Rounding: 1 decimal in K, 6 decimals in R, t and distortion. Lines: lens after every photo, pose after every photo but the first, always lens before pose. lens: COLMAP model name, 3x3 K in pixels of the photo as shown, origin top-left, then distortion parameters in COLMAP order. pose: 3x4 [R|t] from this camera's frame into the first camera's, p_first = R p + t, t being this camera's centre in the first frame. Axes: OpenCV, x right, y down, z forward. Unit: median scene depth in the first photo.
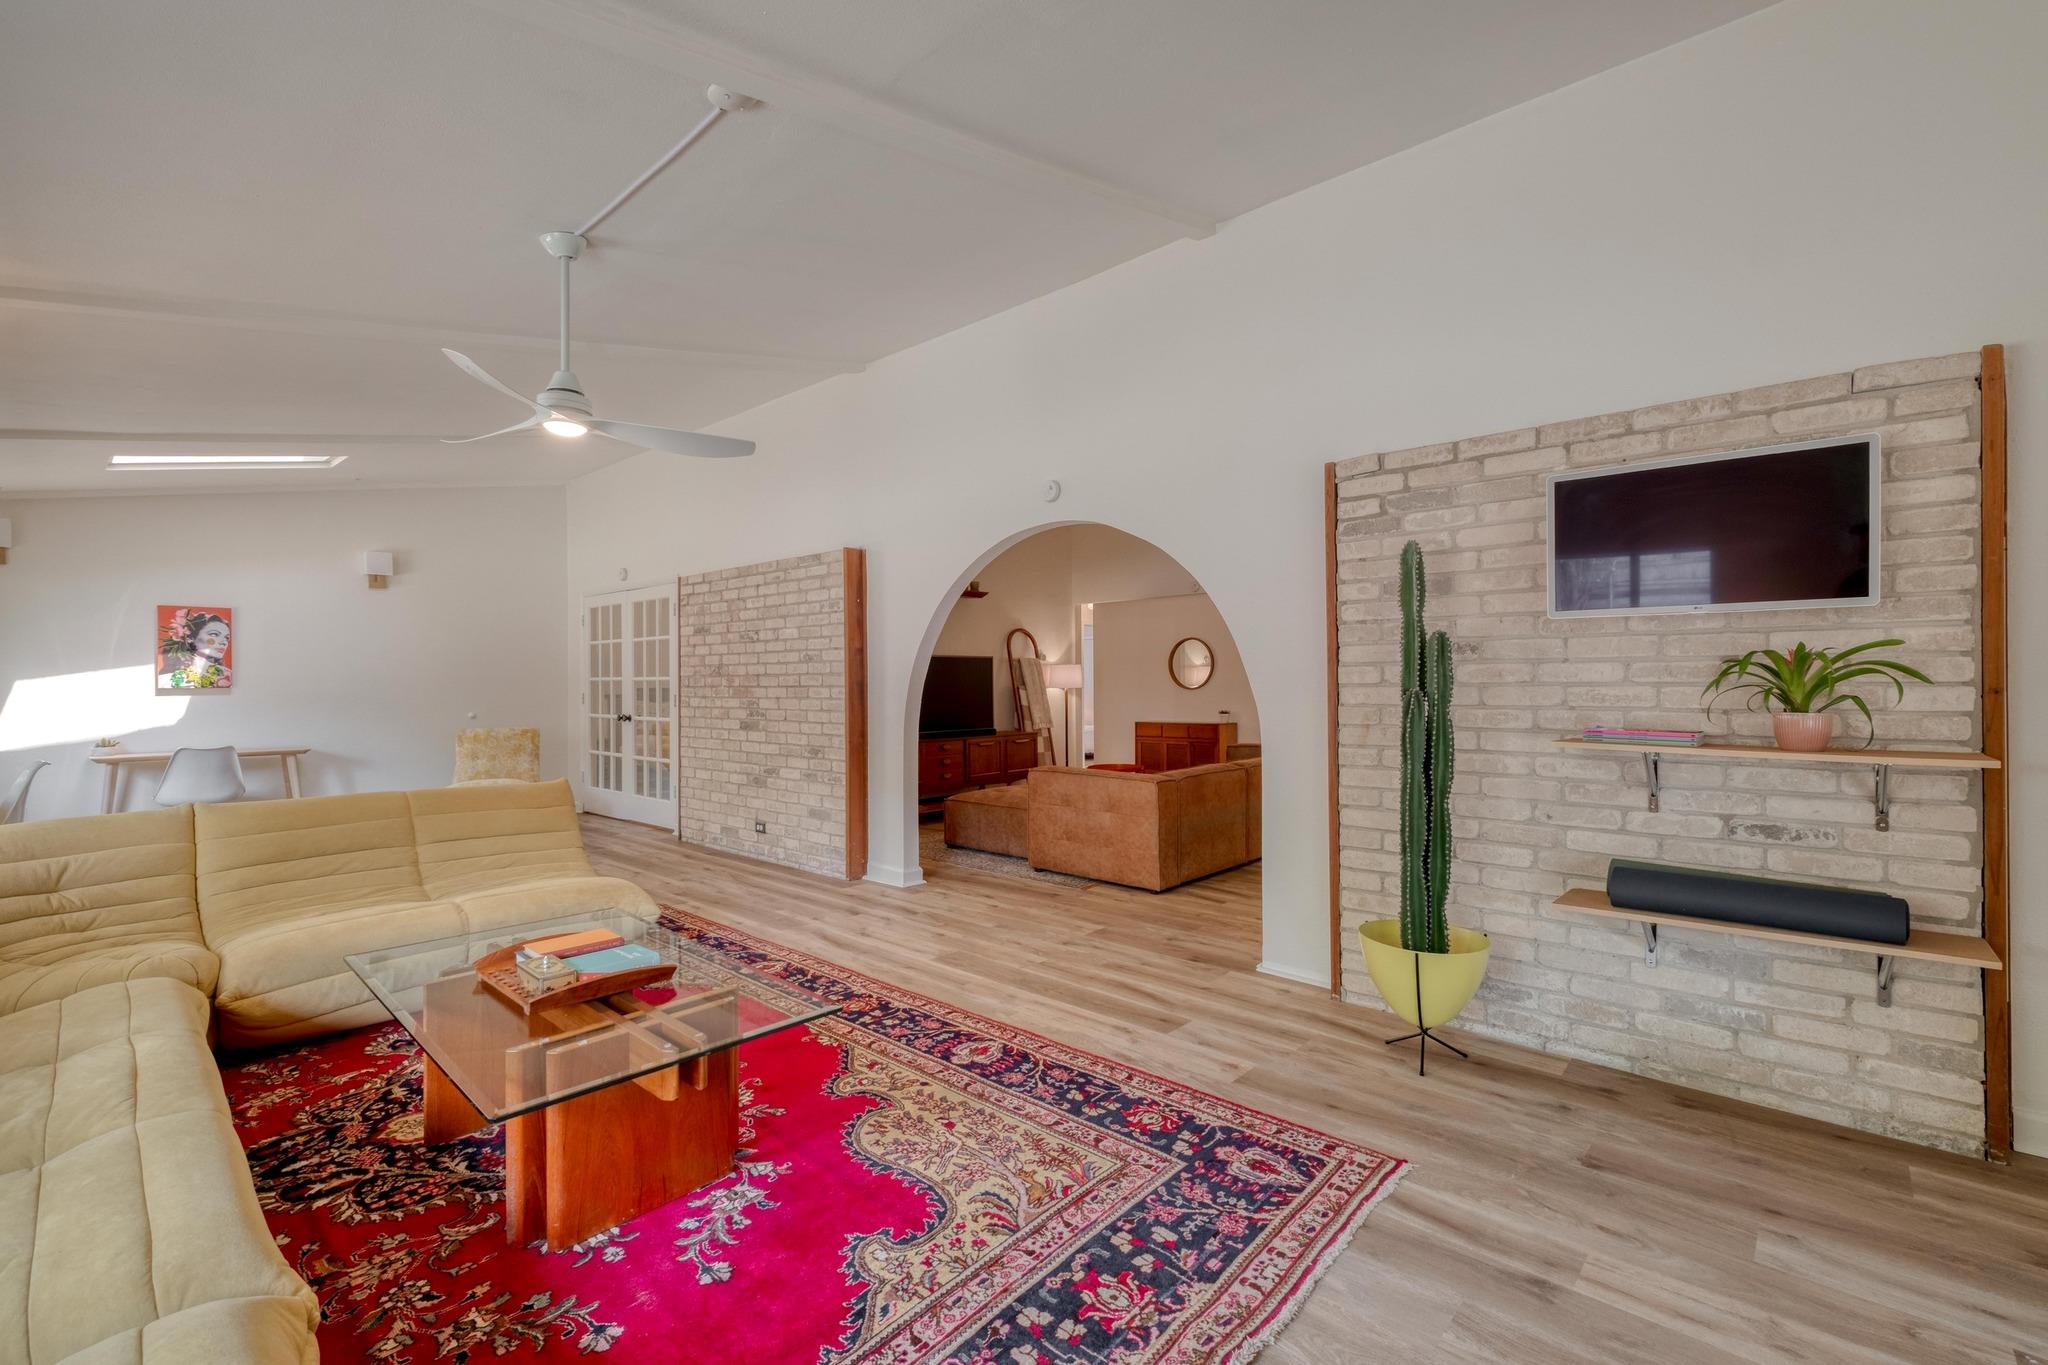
lens RADIAL K [[883.5, 0, 1028.3], [0, 883.5, 685.9], [0, 0, 1]] dist [0.011335, -0.004233]
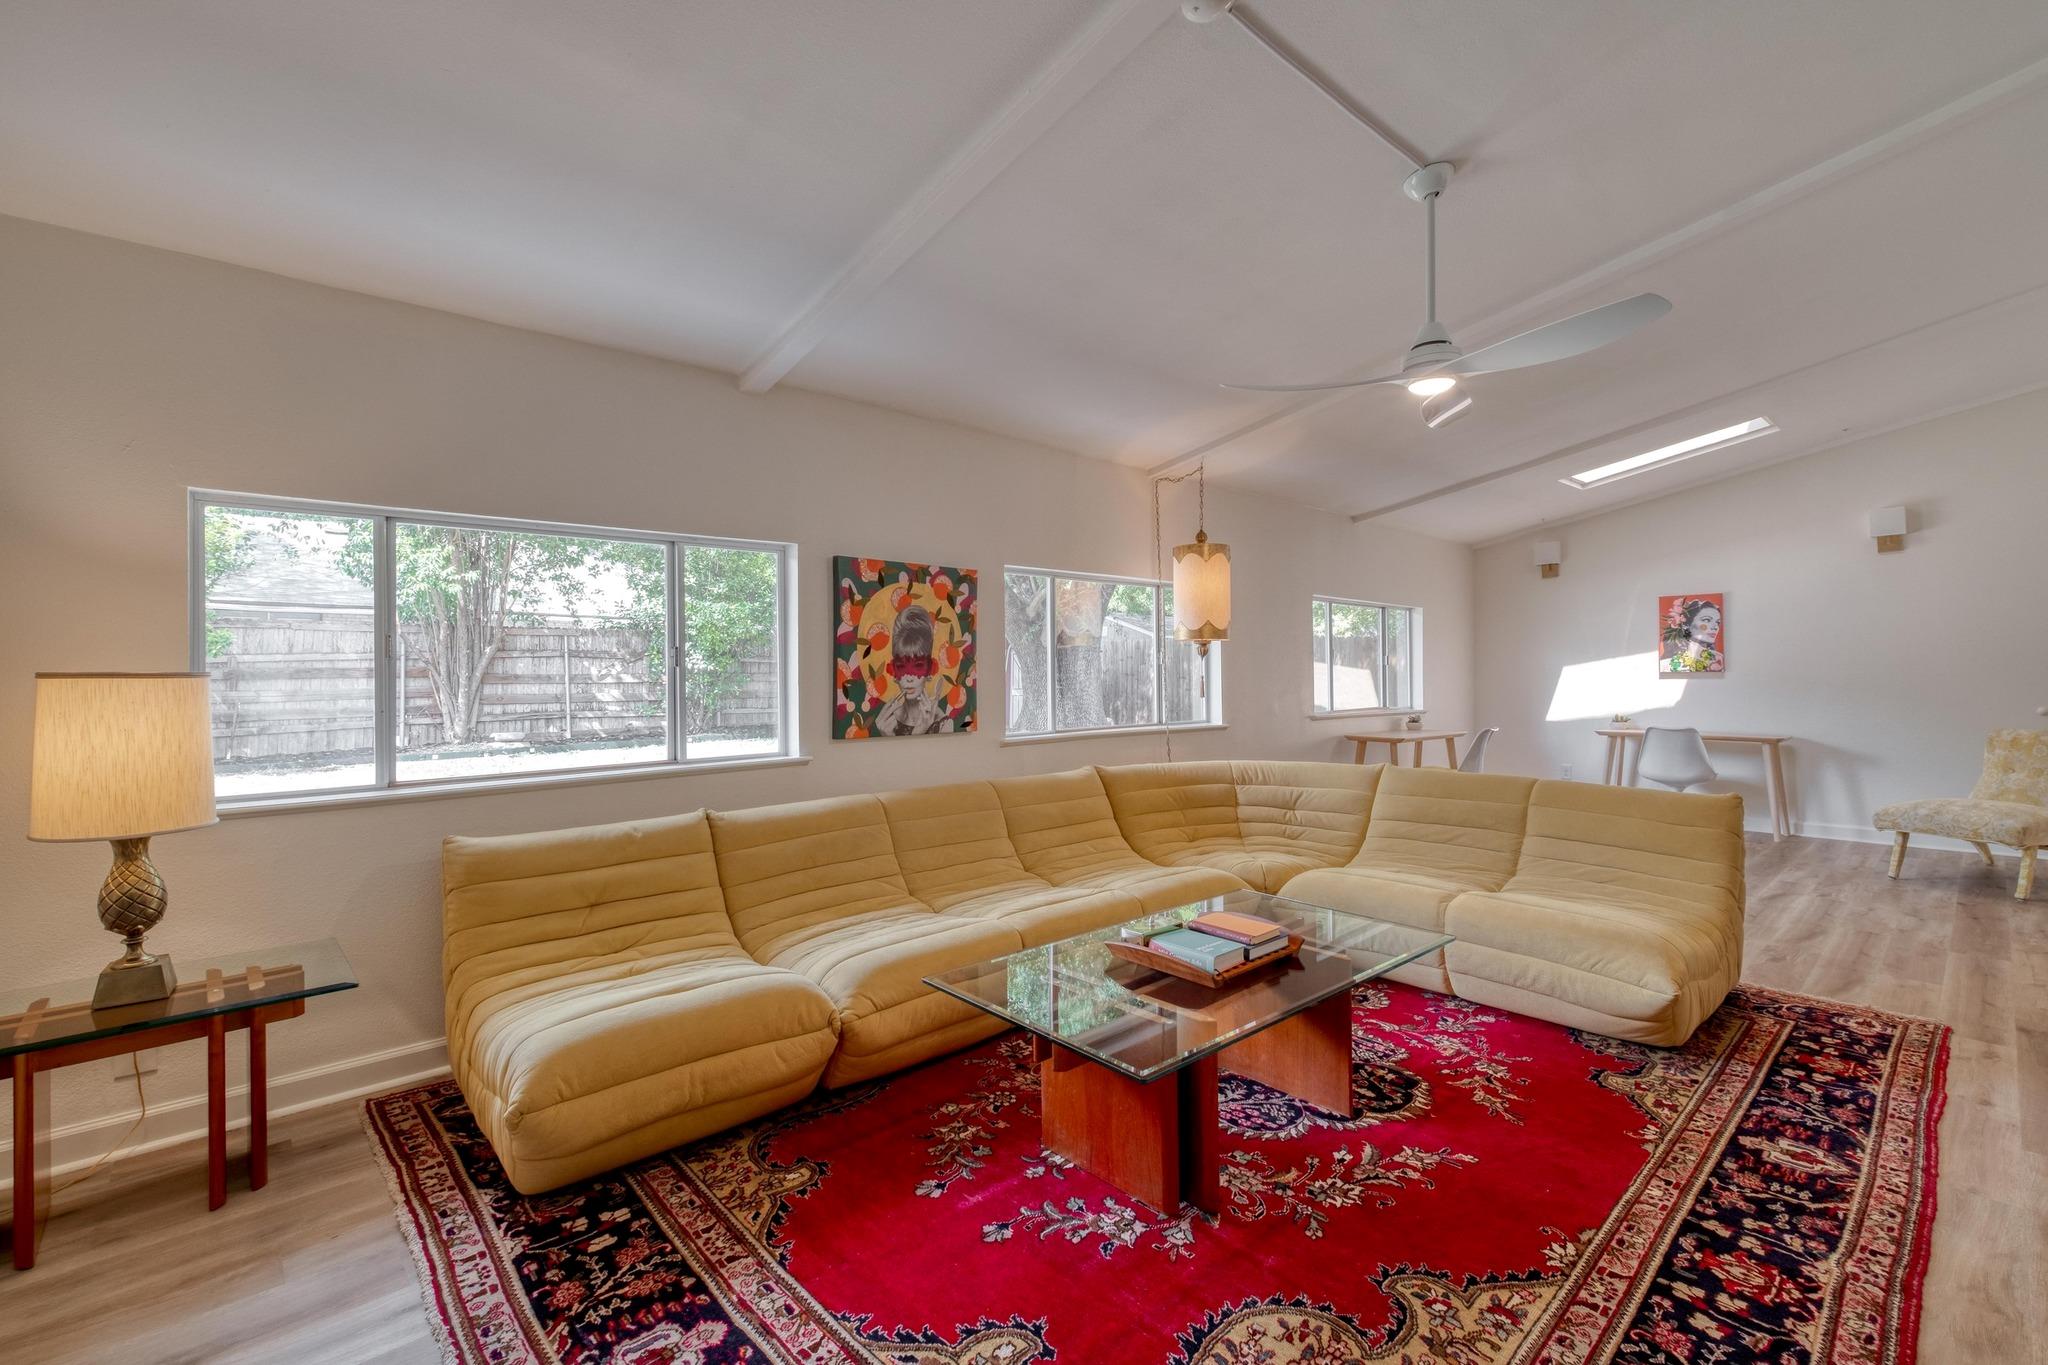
lens RADIAL K [[883.5, 0, 1024.7], [0, 883.5, 670.5], [0, 0, 1]] dist [0.011335, -0.004233]
pose [[-0.094447, 0.000880, -0.995530, 0.361567], [0.001406, 0.999999, 0.000751, -0.002346], [0.995529, -0.001329, -0.094448, 0.594527]]
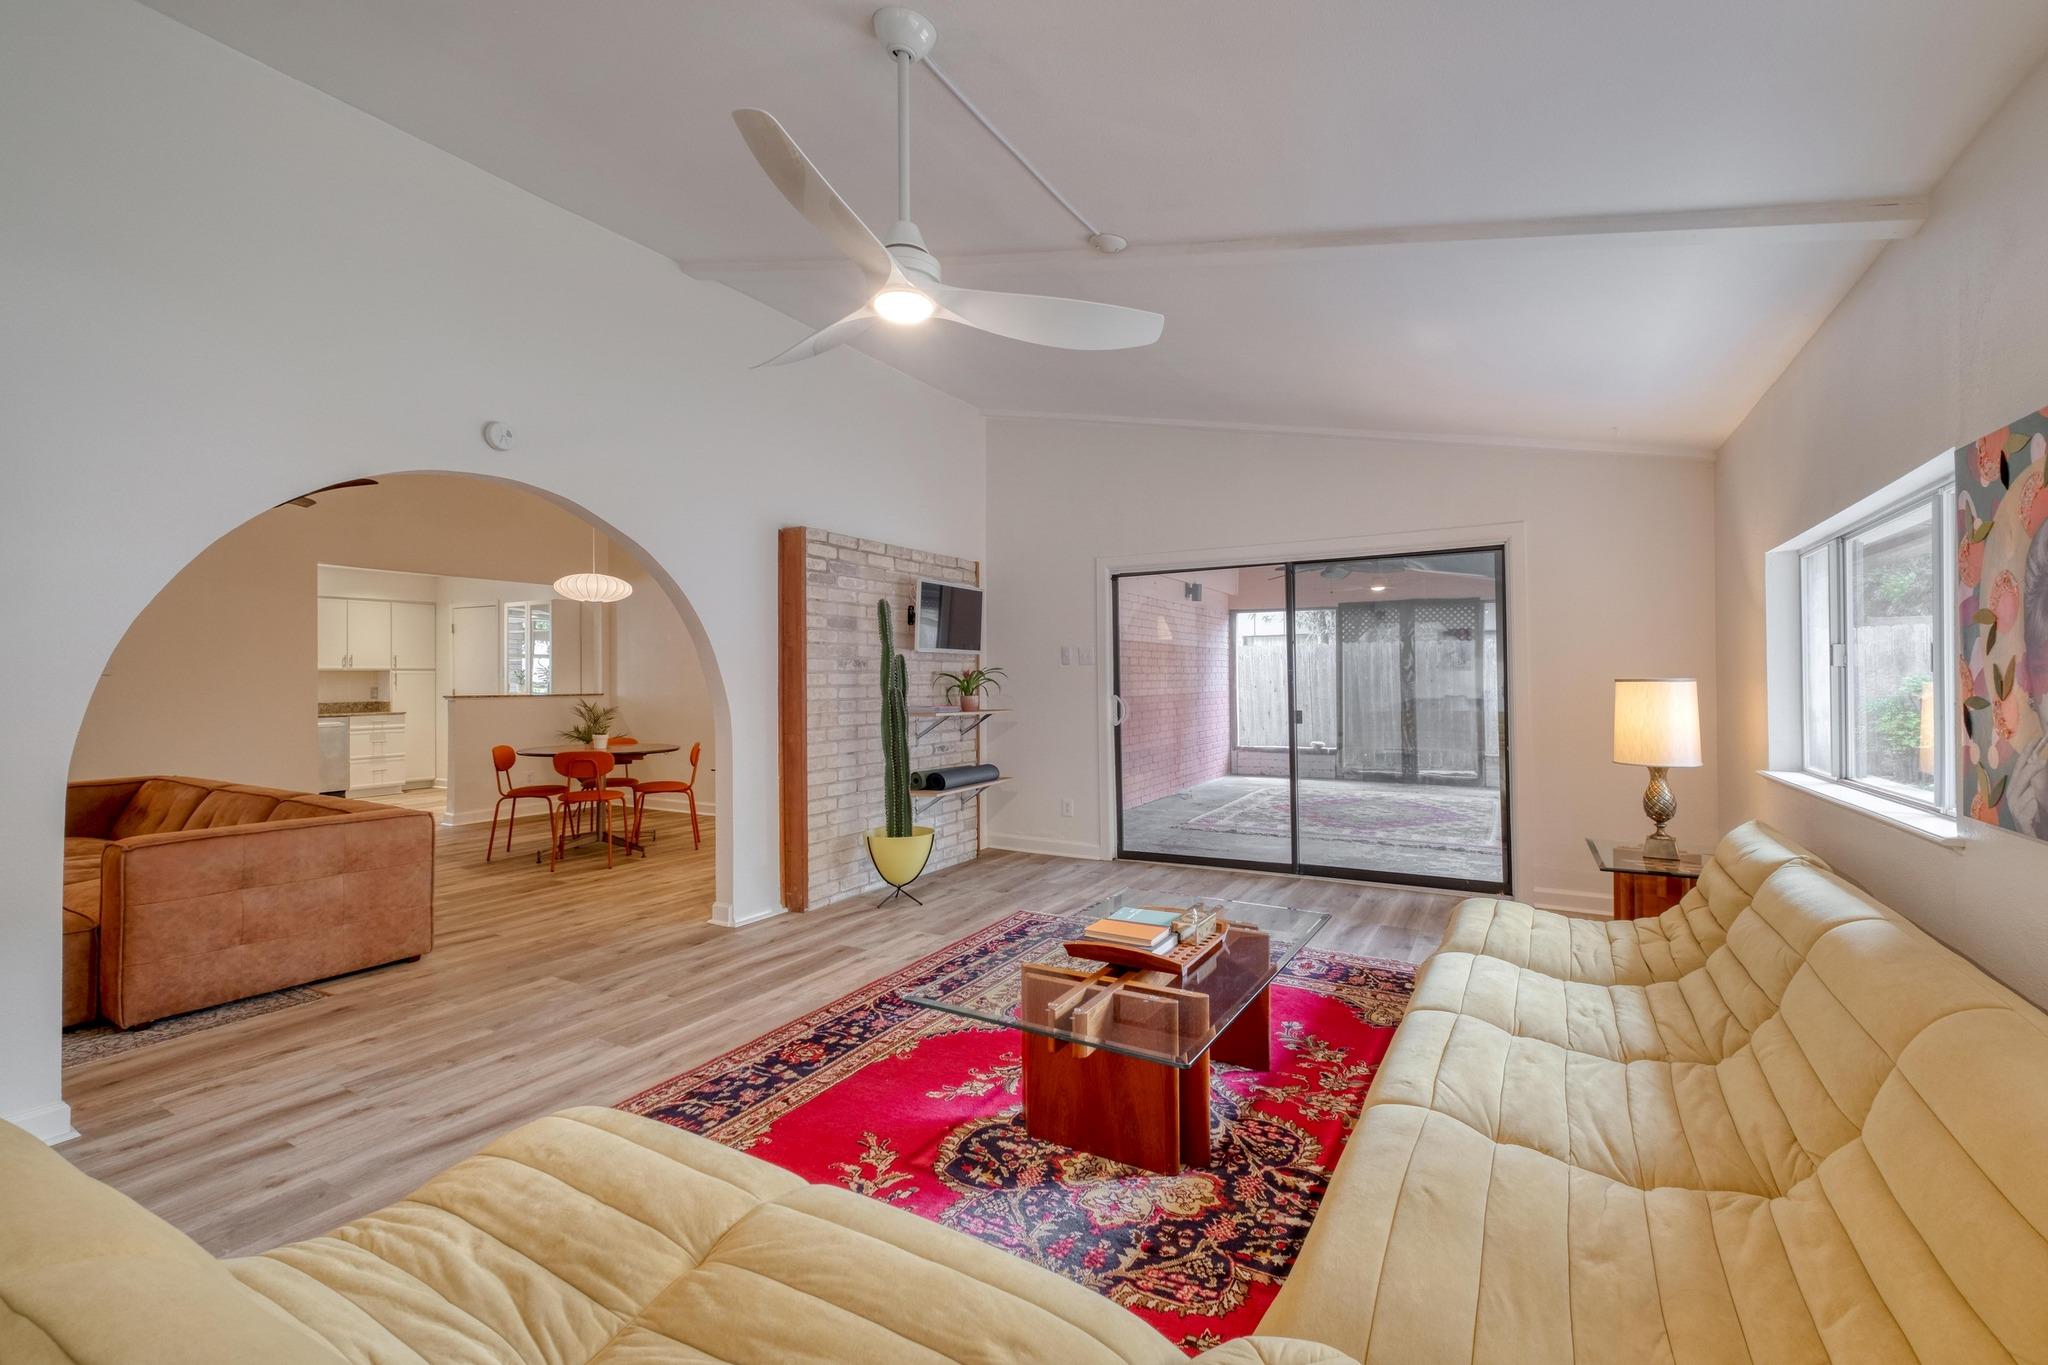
lens RADIAL K [[883.5, 0, 1021.3], [0, 883.5, 671.8], [0, 0, 1]] dist [0.011335, -0.004233]
pose [[-0.215485, 0.013064, 0.976420, -1.053244], [0.009409, 0.999892, -0.011302, -0.004547], [-0.976462, 0.006752, -0.215584, 0.935613]]
